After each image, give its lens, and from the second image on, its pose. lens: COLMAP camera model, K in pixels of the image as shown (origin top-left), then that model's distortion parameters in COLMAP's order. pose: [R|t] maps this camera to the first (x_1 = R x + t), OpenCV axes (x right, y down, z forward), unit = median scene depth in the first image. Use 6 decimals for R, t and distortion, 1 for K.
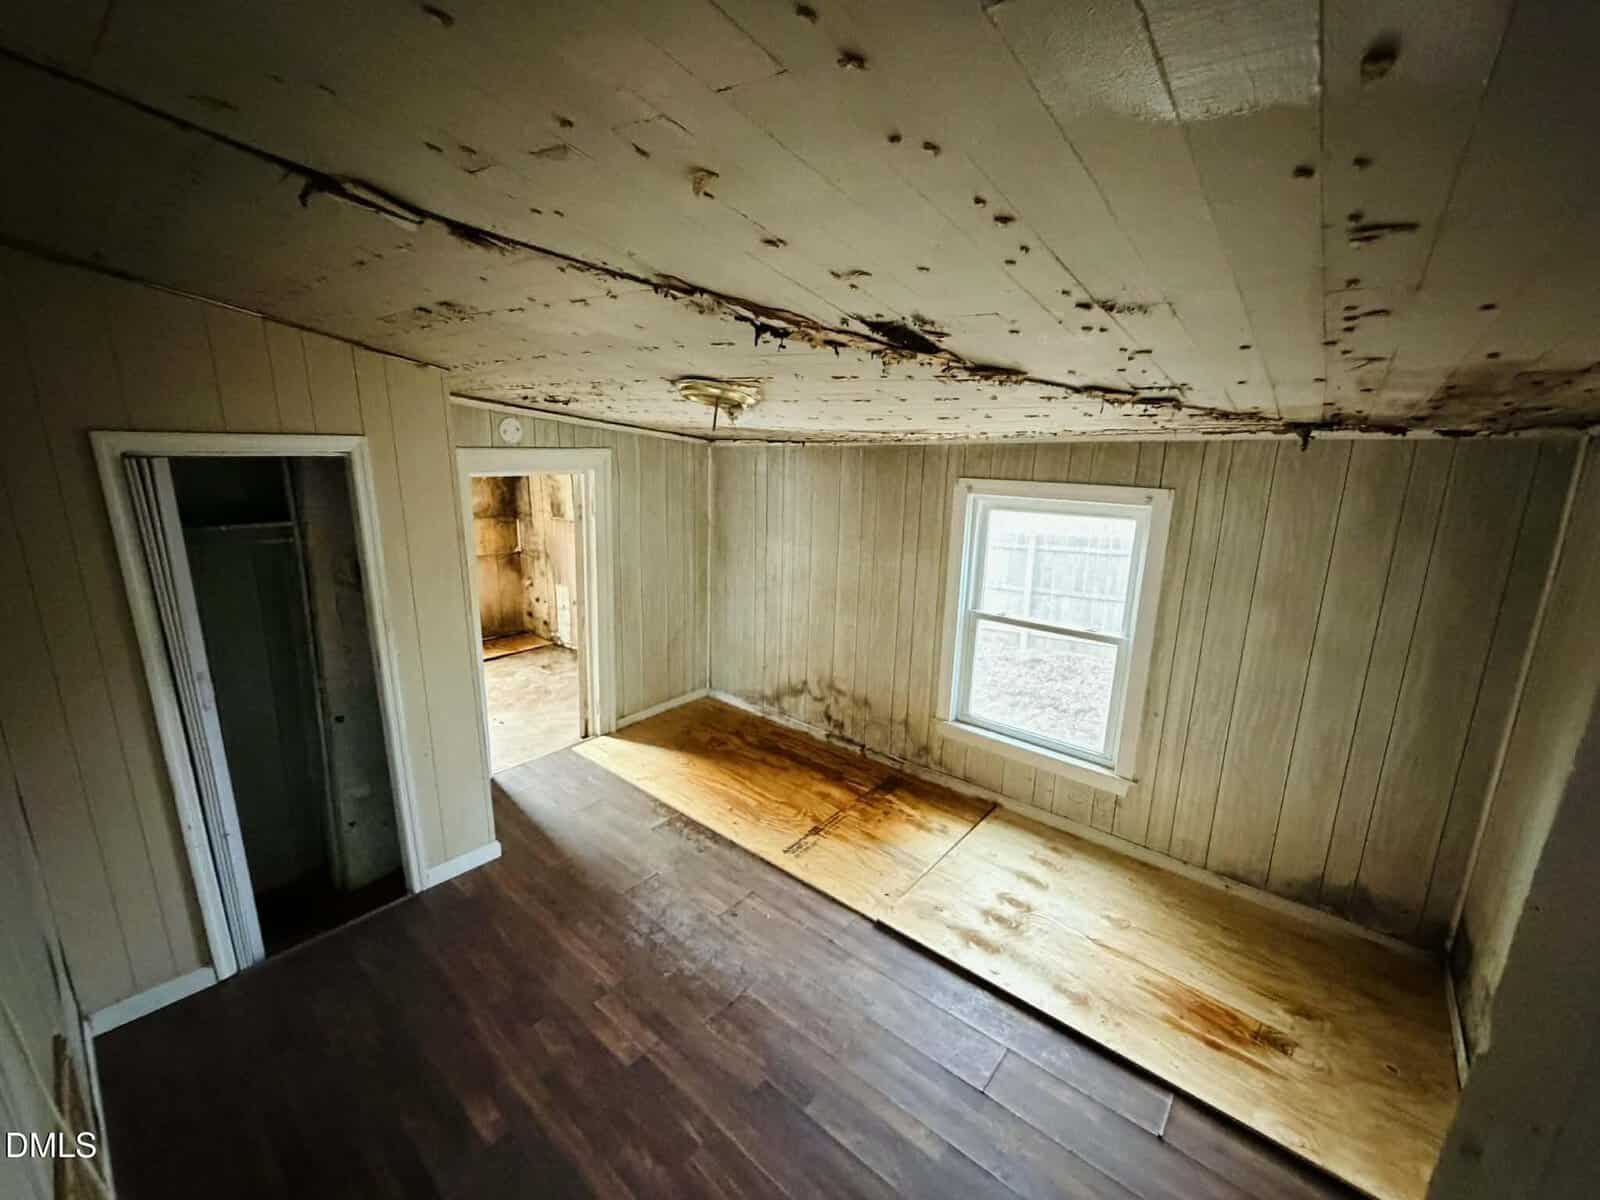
lens RADIAL K [[628.4, 0, 794.4], [0, 628.4, 599.9], [0, 0, 1]] dist [0.000870, -0.000004]
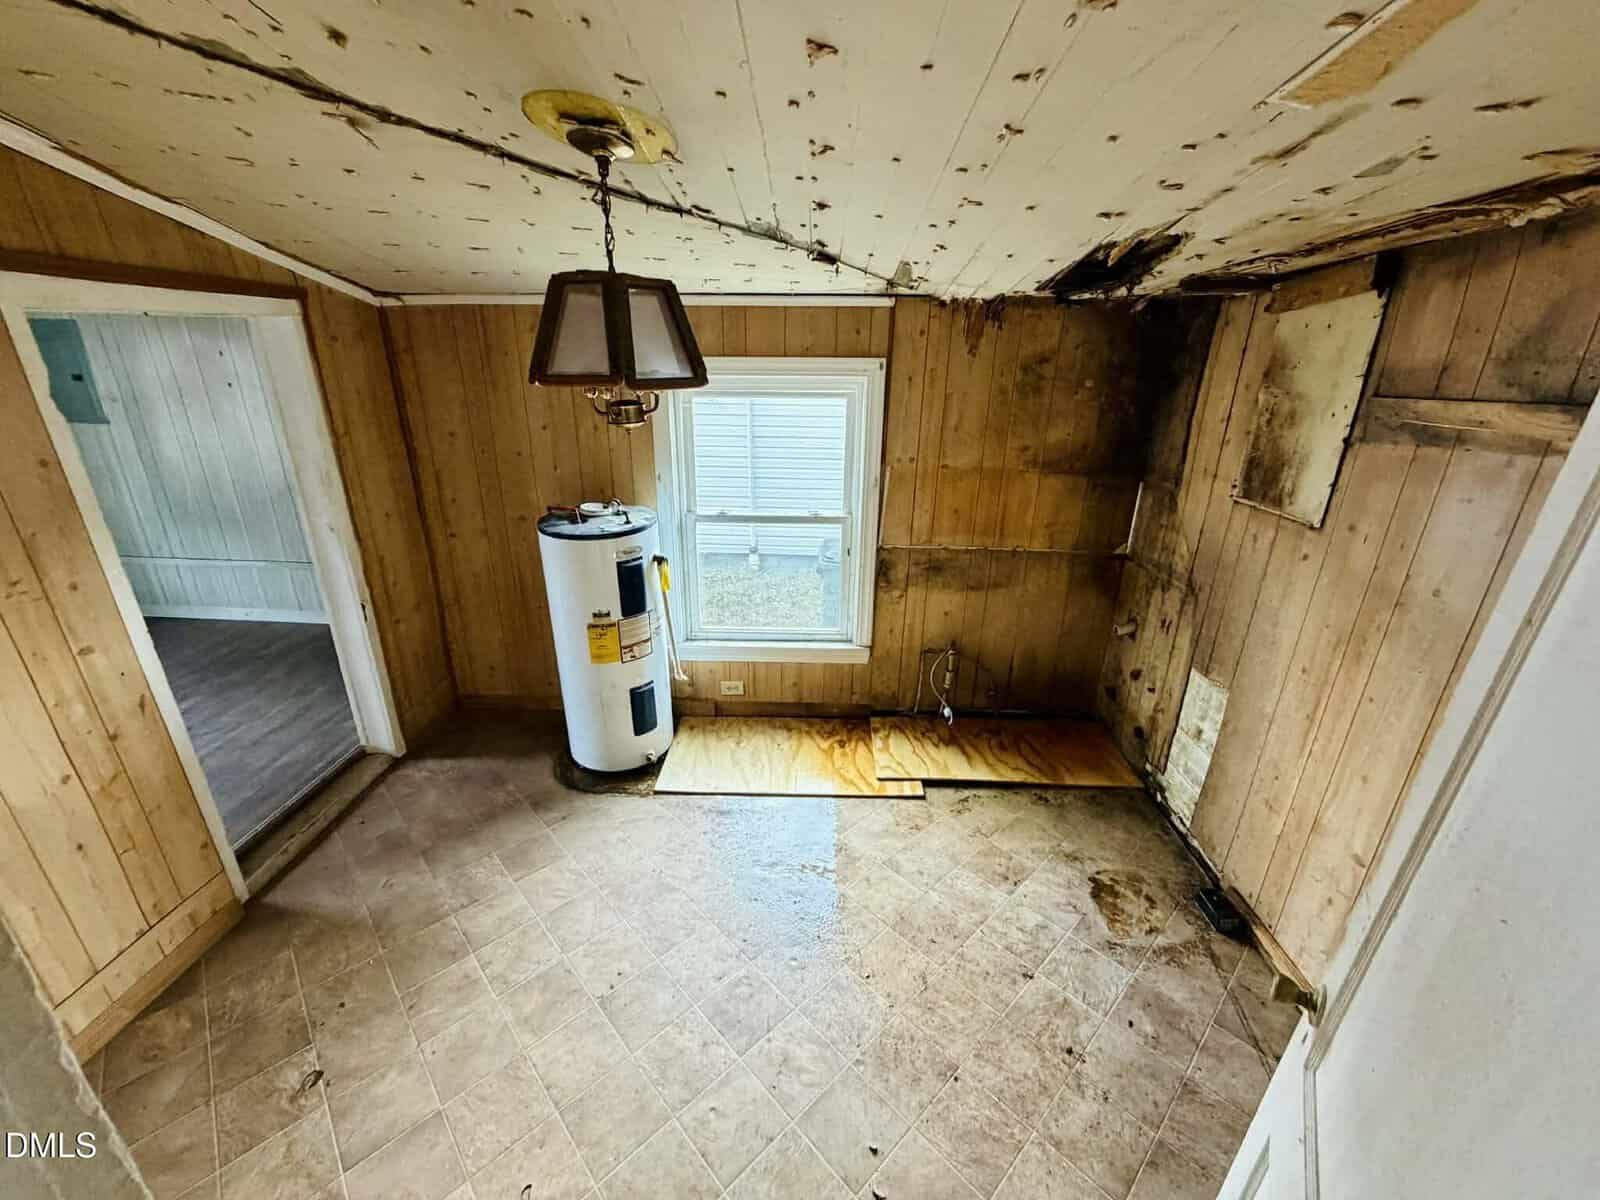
lens RADIAL K [[628.4, 0, 796.6], [0, 628.4, 599.4], [0, 0, 1]] dist [0.000870, -0.000004]
pose [[0.601917, 0.264635, -0.753435, -0.243466], [-0.168788, 0.964338, 0.203868, -0.101868], [0.780517, 0.004460, 0.625119, 0.560442]]
